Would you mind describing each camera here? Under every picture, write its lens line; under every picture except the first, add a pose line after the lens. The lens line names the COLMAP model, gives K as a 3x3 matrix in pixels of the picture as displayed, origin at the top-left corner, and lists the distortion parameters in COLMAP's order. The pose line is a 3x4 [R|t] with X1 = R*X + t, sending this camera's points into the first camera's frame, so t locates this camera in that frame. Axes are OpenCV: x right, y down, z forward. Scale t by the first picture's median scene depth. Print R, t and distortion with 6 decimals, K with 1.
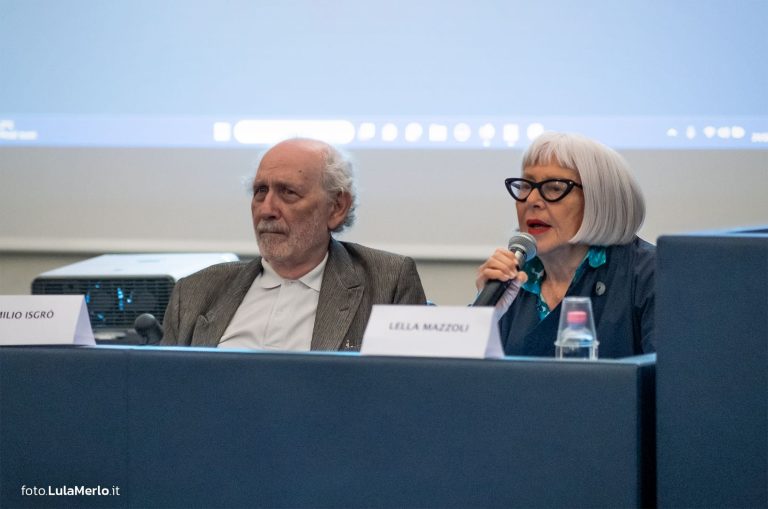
lens RADIAL K [[3538.0, 0, 384.0], [0, 3538.0, 254.5], [0, 0, 1]] dist [0.364872, 5.845847]
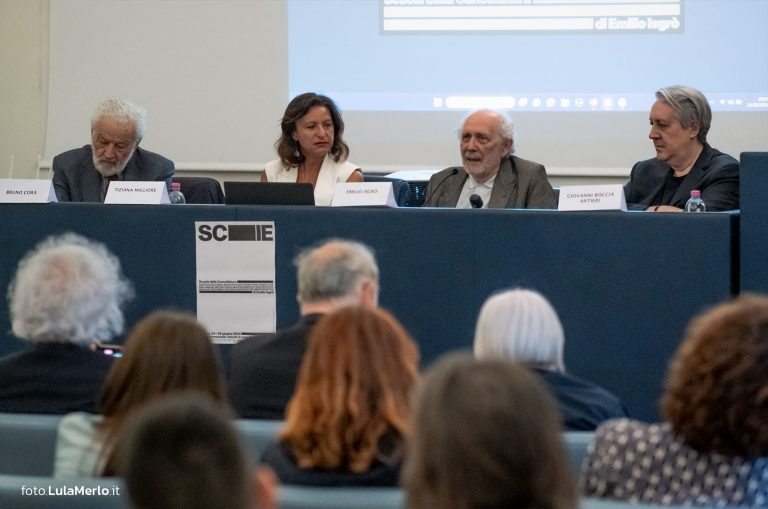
lens RADIAL K [[2953.5, 0, 384.0], [0, 2953.5, 254.5], [0, 0, 1]] dist [0.210715, 0.665862]
pose [[0.999851, -0.002250, 0.017122, -0.102666], [0.001931, 0.999825, 0.018626, 0.013609], [-0.017161, -0.018590, 0.999680, -0.475363]]
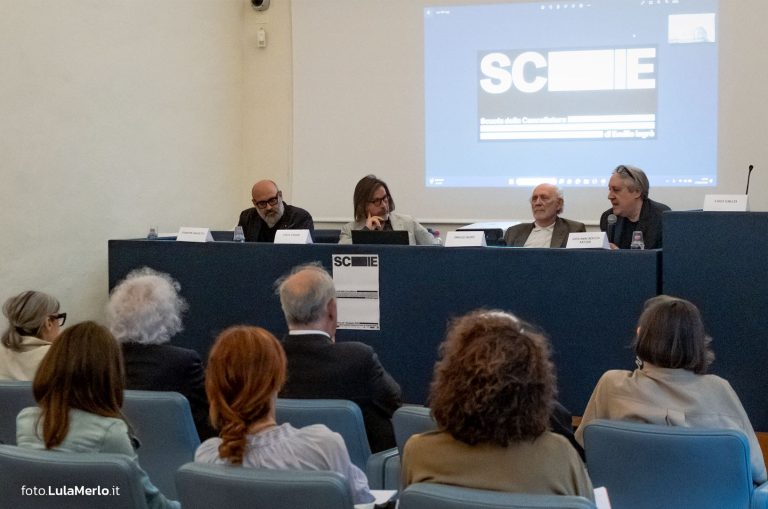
lens RADIAL K [[1493.5, 0, 382.7], [0, 1493.5, 272.4], [0, 0, 1]] dist [0.031098, -0.040076]
pose [[0.994263, 0.000649, -0.106960, -0.020768], [0.002072, 0.999677, 0.025326, 0.009440], [0.106942, -0.025403, 0.993941, -0.257550]]
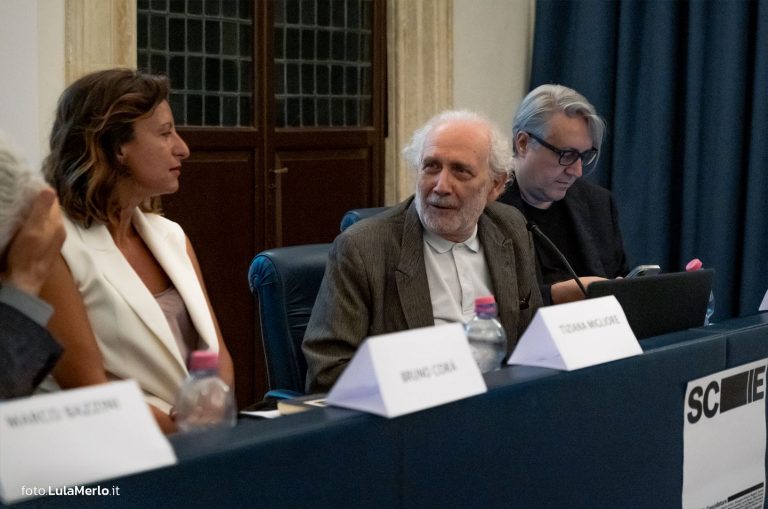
lens RADIAL K [[1758.2, 0, 384.0], [0, 1758.2, 254.5], [0, 0, 1]] dist [-0.089621, 0.087325]
pose [[0.212065, -0.077042, 0.974214, -0.457453], [0.019174, 0.997024, 0.074672, -0.022577], [-0.977067, 0.002844, 0.212911, 0.694988]]
